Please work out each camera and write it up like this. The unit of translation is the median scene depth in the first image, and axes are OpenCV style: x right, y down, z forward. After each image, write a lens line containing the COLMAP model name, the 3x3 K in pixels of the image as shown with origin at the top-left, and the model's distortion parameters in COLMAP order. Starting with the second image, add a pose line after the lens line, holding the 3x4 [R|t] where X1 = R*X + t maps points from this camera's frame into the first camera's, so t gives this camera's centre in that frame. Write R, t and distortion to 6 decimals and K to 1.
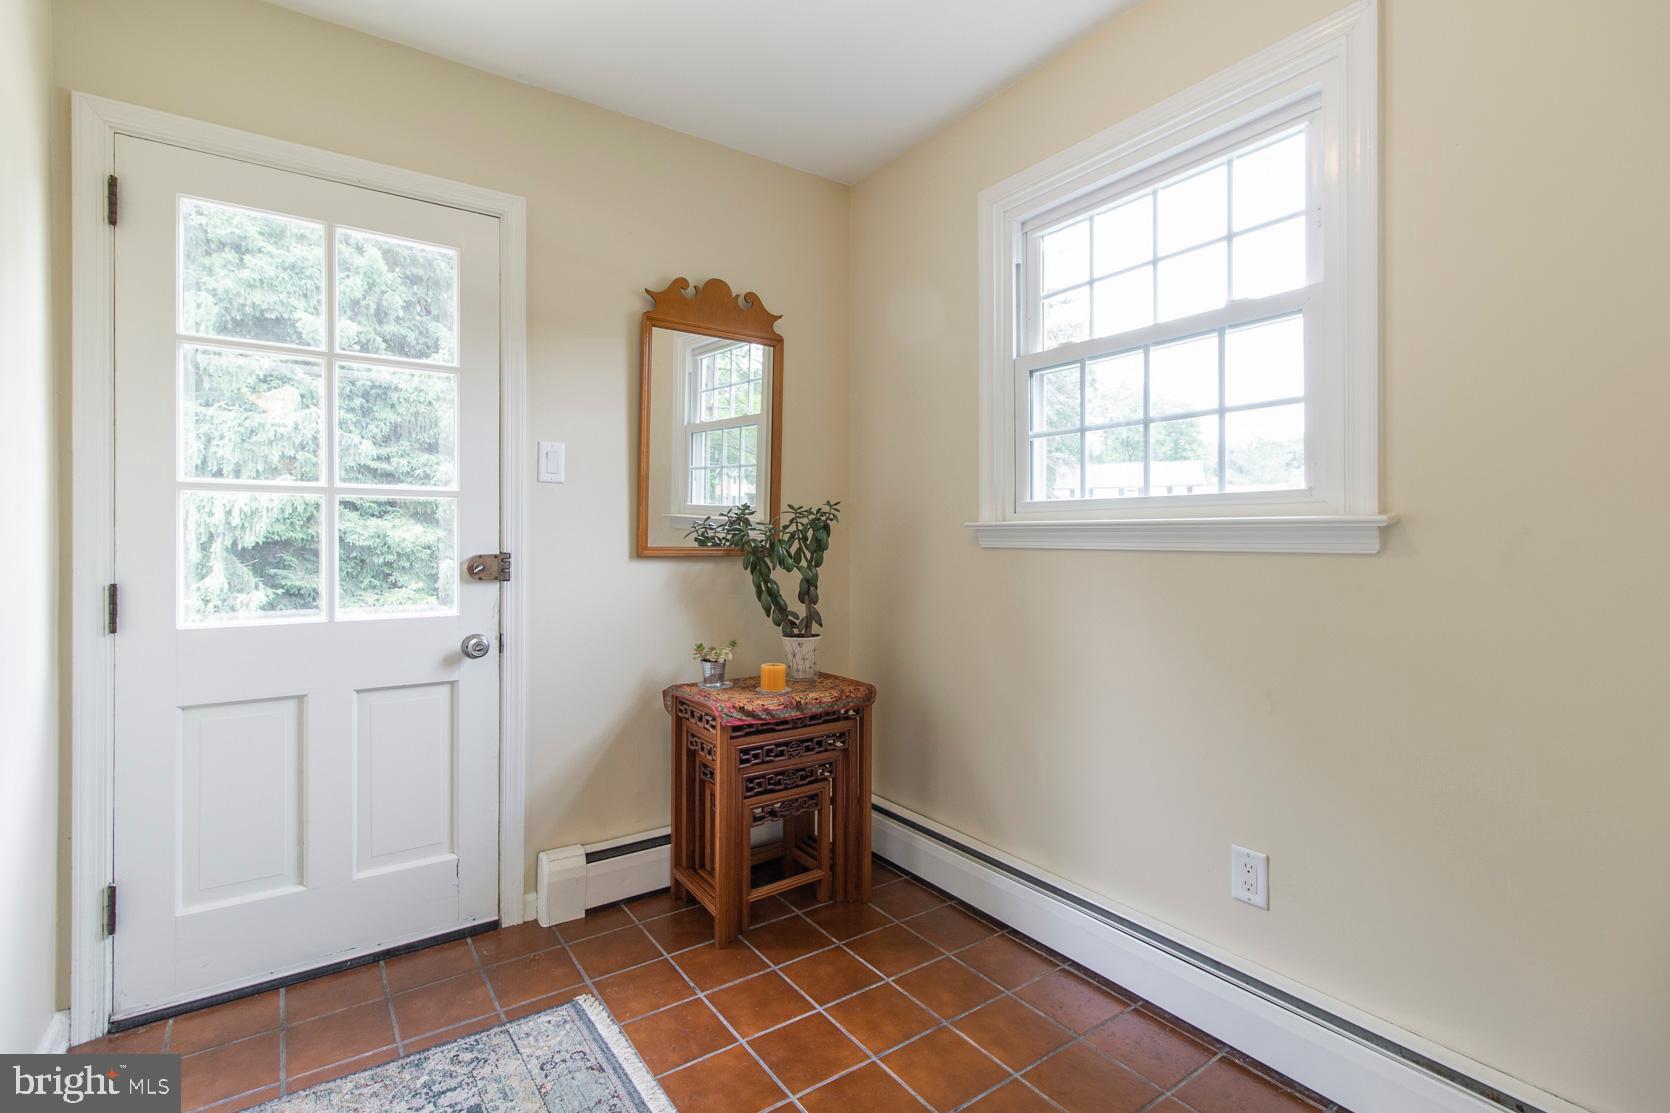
lens RADIAL K [[770.5, 0, 822.4], [0, 770.5, 535.3], [0, 0, 1]] dist [0.000887, 0.000307]
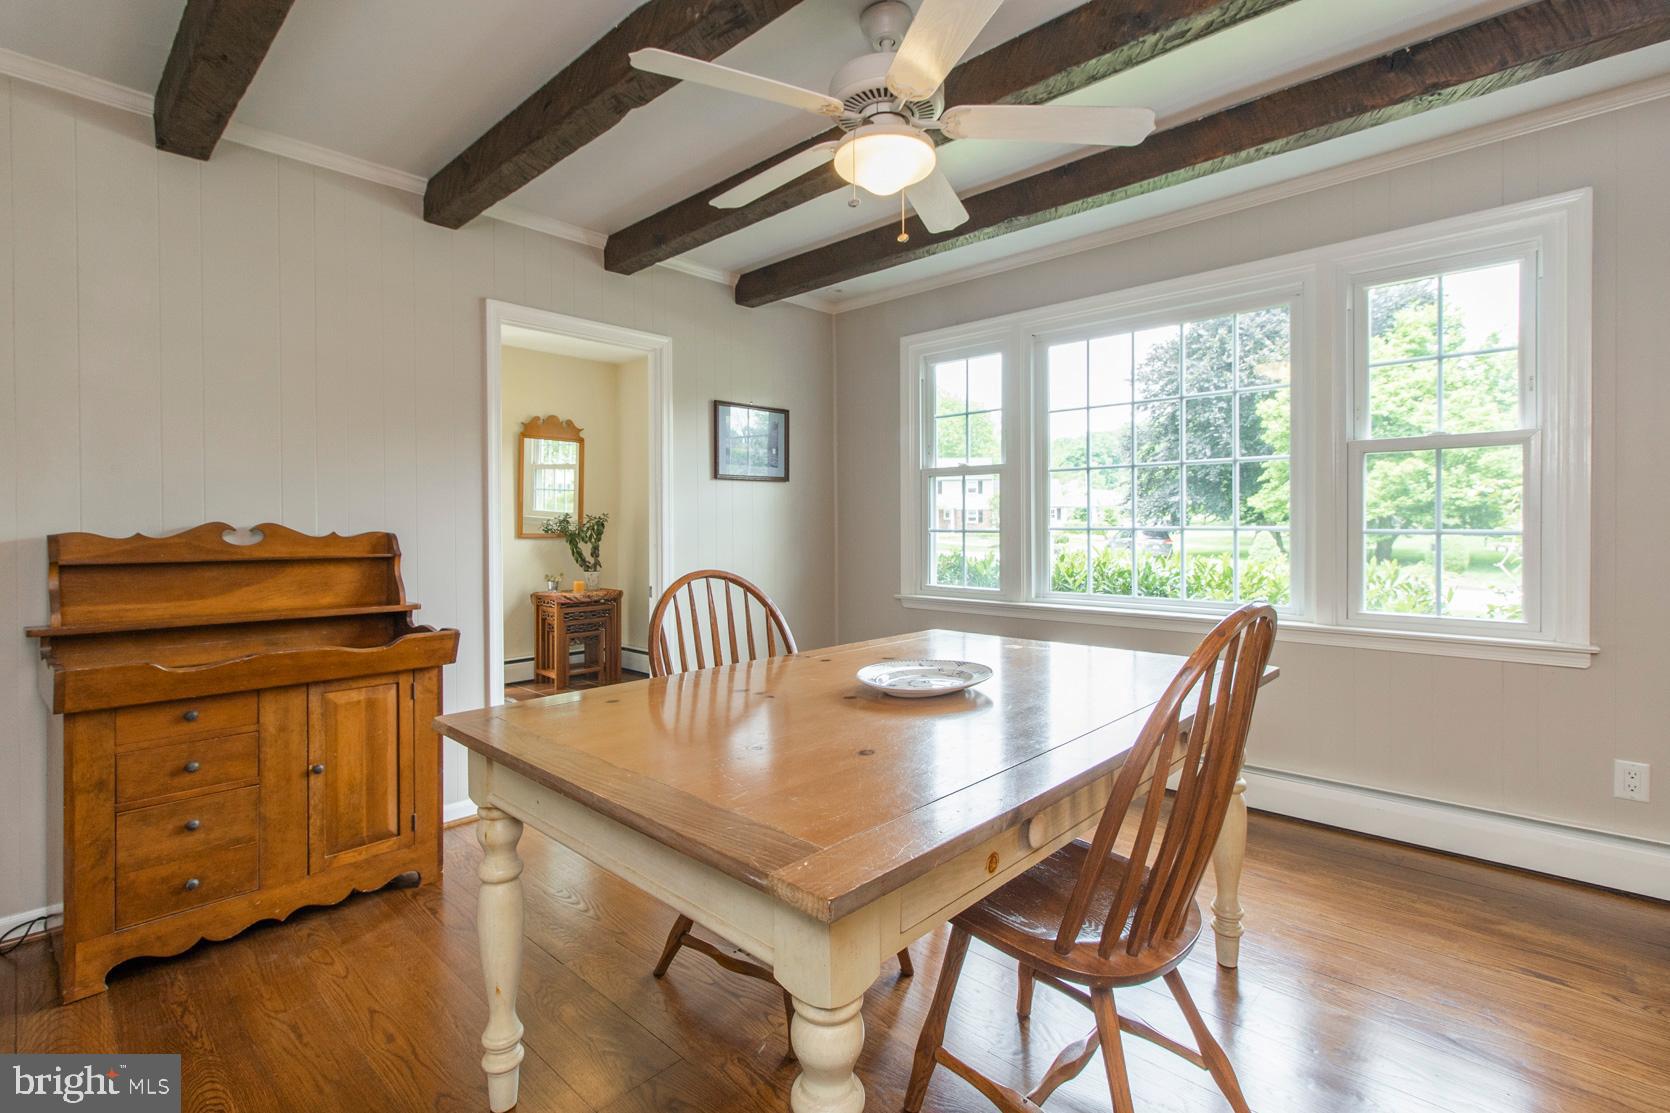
lens RADIAL K [[770.5, 0, 822.4], [0, 770.5, 535.3], [0, 0, 1]] dist [0.000887, 0.000307]
pose [[0.978167, -0.004757, 0.207768, 0.171174], [0.002161, 0.999917, 0.012720, -0.006278], [-0.207811, -0.011993, 0.978095, -1.427760]]
